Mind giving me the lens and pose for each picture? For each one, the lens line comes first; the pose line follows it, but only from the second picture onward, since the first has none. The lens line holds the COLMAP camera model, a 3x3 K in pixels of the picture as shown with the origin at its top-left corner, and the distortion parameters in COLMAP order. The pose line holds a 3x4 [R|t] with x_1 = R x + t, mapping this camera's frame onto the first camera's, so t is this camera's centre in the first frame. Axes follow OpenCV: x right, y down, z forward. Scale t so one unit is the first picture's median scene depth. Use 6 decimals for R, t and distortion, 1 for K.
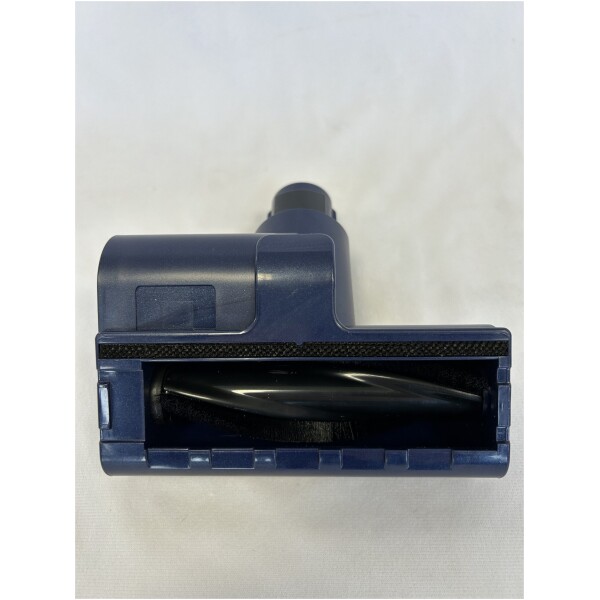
lens RADIAL K [[400.7, 0, 300.0], [0, 400.7, 300.0], [0, 0, 1]] dist [-0.063542, -0.001080]
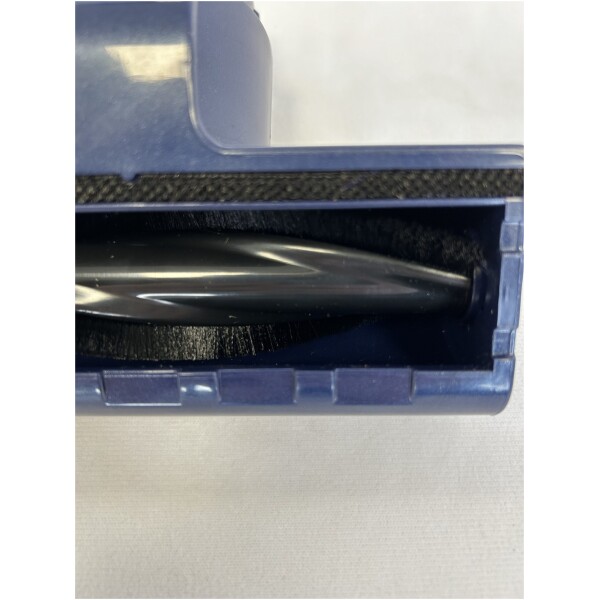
lens RADIAL K [[400.7, 0, 300.0], [0, 400.7, 300.0], [0, 0, 1]] dist [-0.063542, -0.001080]
pose [[0.999431, -0.012856, 0.031169, 0.205518], [0.006947, 0.983134, 0.182754, 0.175672], [-0.032993, -0.182434, 0.982664, 0.459155]]
